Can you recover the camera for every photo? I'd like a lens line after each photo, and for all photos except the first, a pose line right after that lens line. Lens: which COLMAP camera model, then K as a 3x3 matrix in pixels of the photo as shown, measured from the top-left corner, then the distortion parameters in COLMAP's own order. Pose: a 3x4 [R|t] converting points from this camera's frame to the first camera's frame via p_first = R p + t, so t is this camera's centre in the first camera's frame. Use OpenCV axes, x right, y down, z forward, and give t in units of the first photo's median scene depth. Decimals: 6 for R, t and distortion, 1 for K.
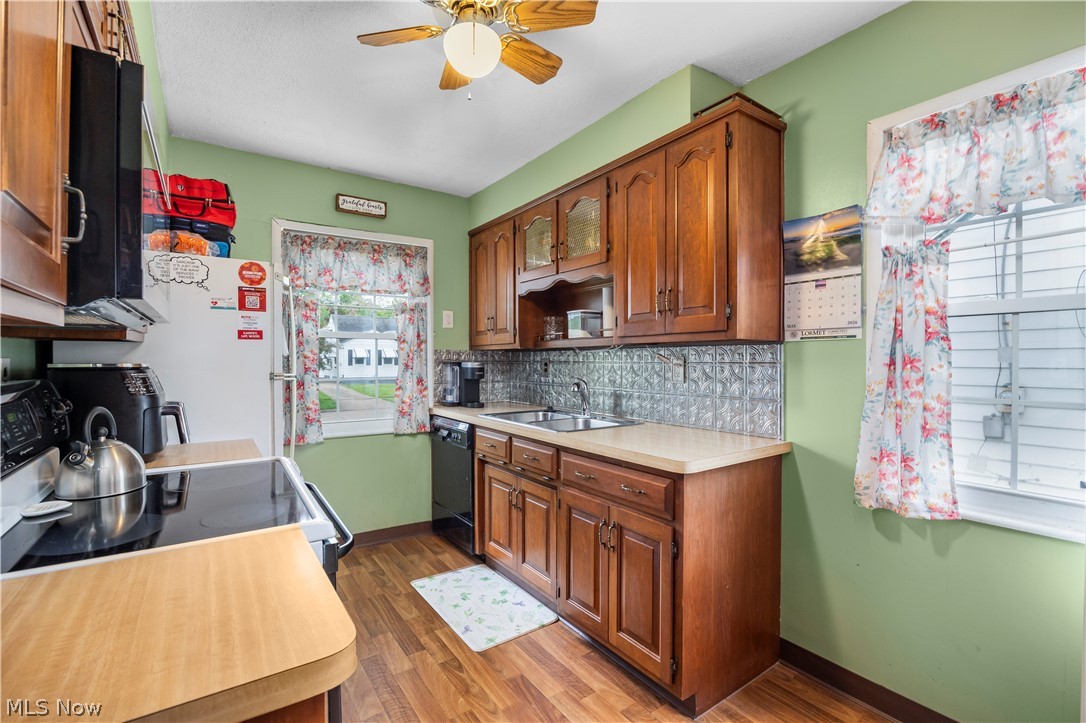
lens RADIAL K [[475.2, 0, 541.3], [0, 475.2, 365.3], [0, 0, 1]] dist [-0.016256, -0.000091]
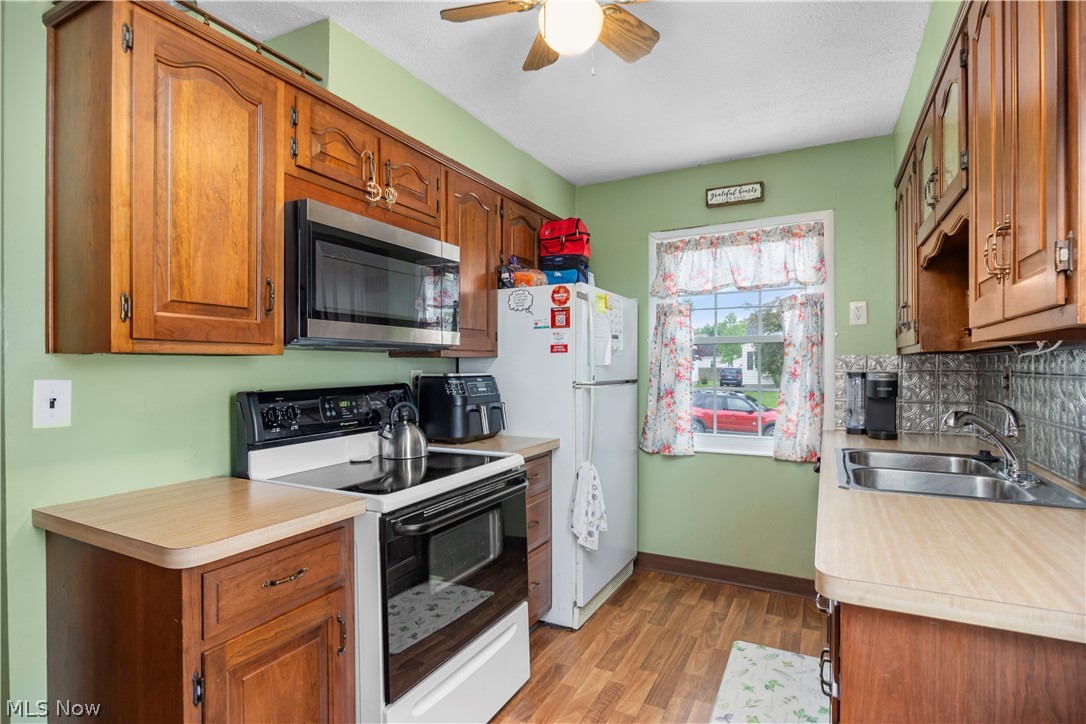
lens RADIAL K [[534.4, 0, 545.5], [0, 534.4, 368.2], [0, 0, 1]] dist [-0.010987, 0.000260]
pose [[0.466432, 0.000277, -0.884557, 0.474454], [-0.006485, 0.999974, -0.003106, -0.011114], [0.884533, 0.007185, 0.466422, 0.325058]]
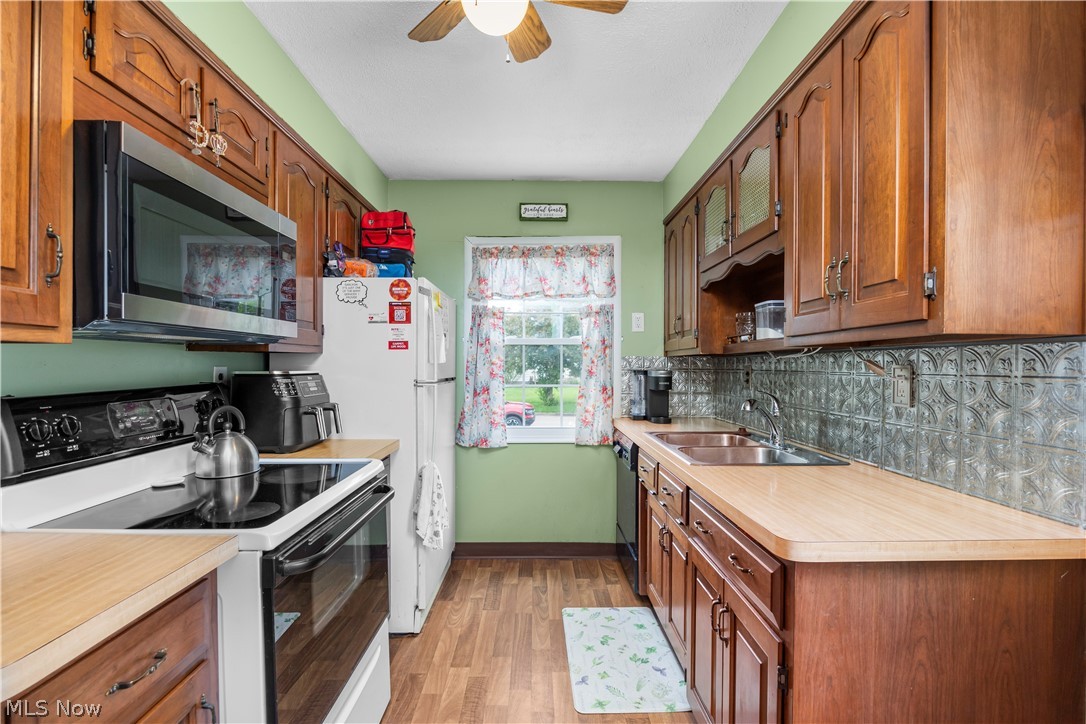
lens RADIAL K [[490.0, 0, 542.1], [0, 490.0, 371.9], [0, 0, 1]] dist [-0.013658, -0.000087]
pose [[0.827741, 0.008374, -0.561047, 0.274221], [-0.007930, 0.999963, 0.003225, -0.007516], [0.561054, 0.001780, 0.827777, 0.217956]]
